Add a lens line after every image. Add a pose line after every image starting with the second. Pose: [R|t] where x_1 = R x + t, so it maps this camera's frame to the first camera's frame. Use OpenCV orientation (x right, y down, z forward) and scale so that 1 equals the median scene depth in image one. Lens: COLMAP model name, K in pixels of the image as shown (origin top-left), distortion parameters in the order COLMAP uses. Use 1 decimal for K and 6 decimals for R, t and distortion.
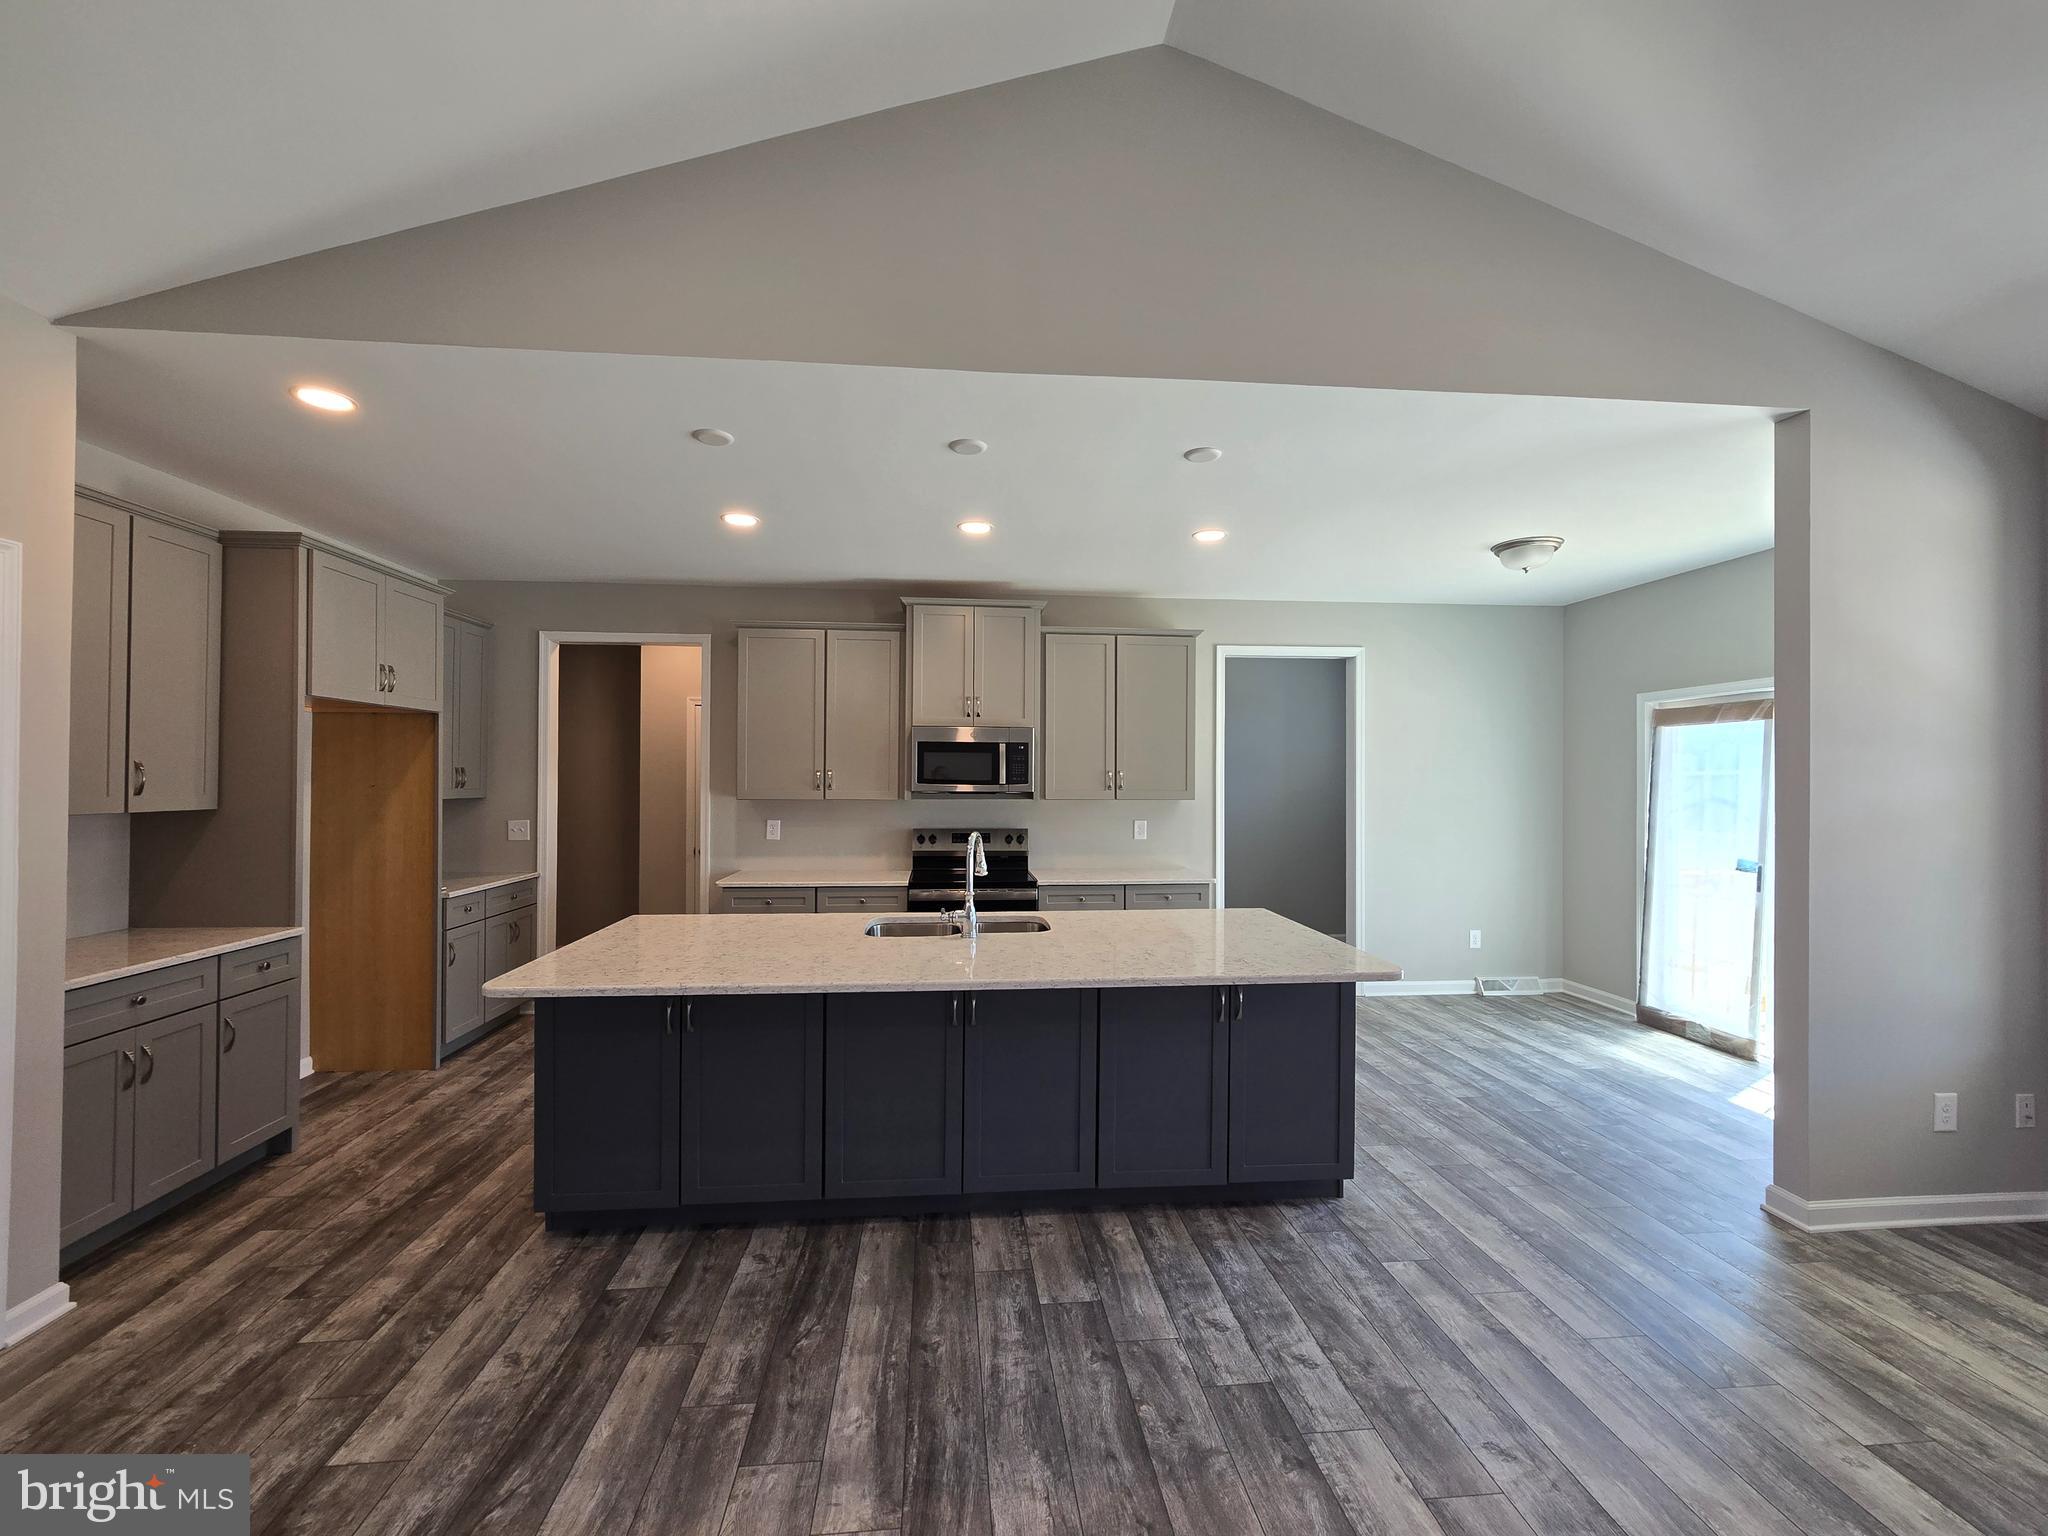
lens RADIAL K [[844.0, 0, 1018.4], [0, 844.0, 775.8], [0, 0, 1]] dist [-0.004547, 0.003715]
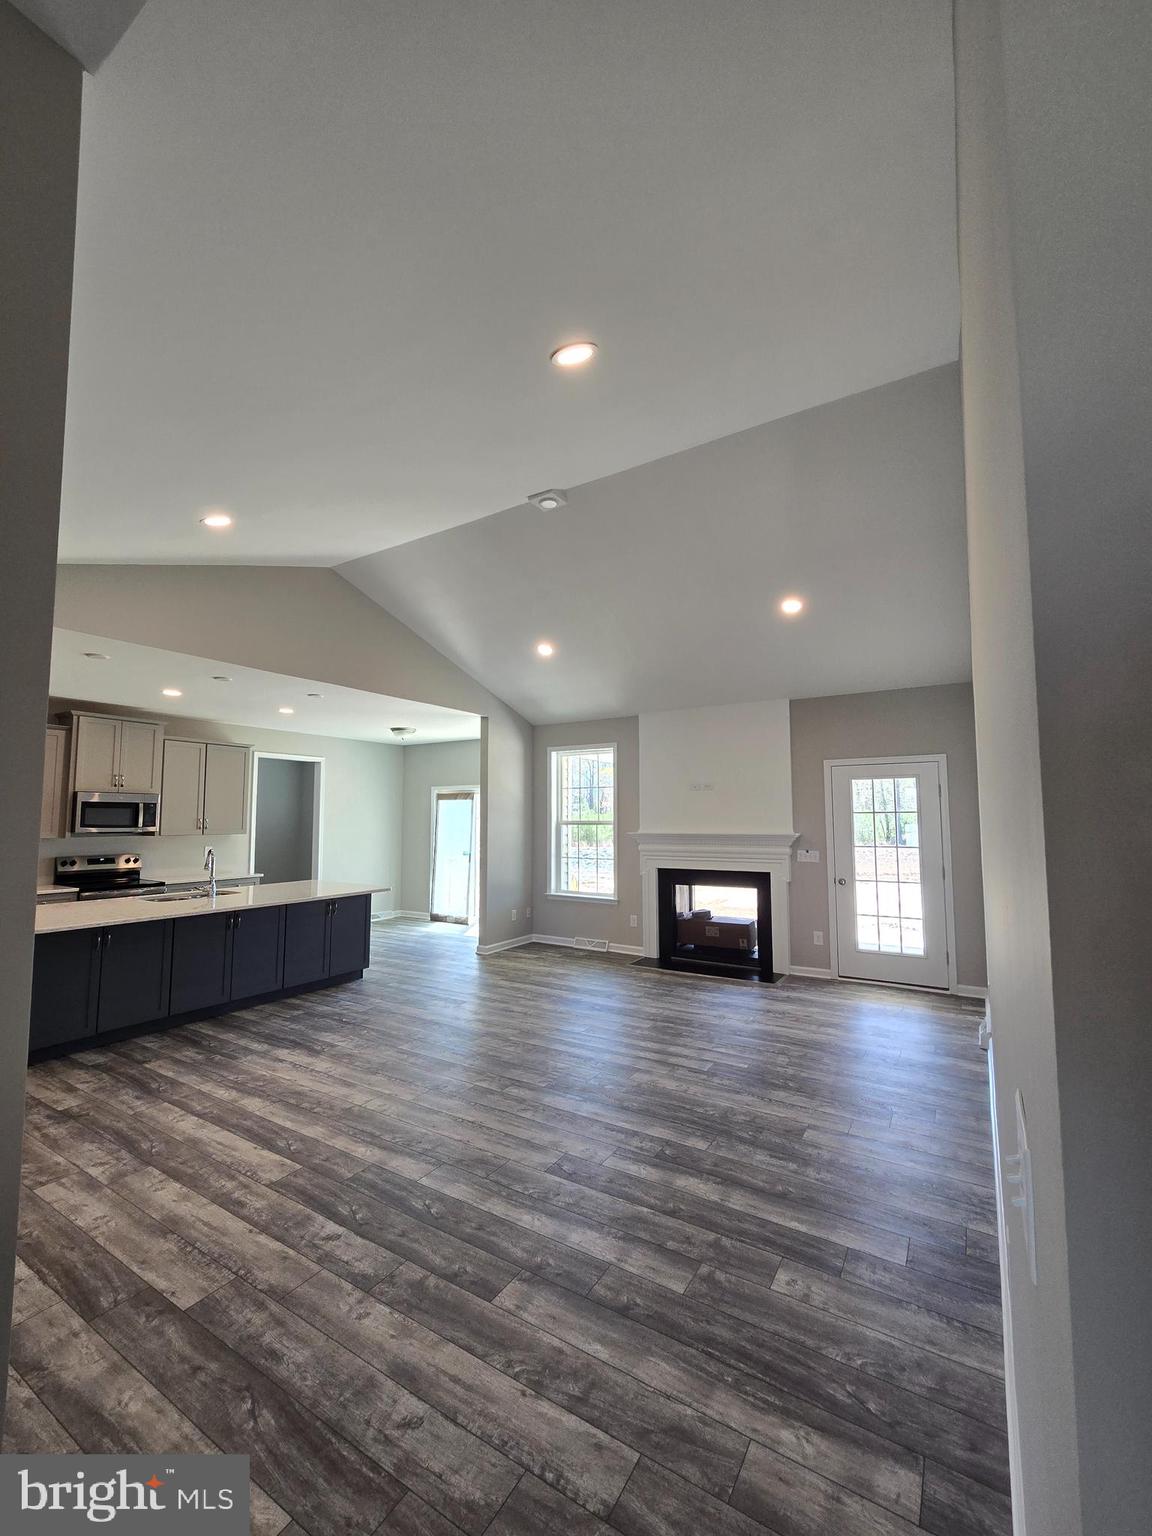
lens RADIAL K [[633.0, 0, 574.0], [0, 633.0, 771.7], [0, 0, 1]] dist [-0.004547, 0.003715]
pose [[0.606237, 0.054959, 0.793383, -0.904320], [0.001011, 0.997555, -0.069874, -0.020748], [-0.795283, 0.043162, 0.604699, -0.847555]]
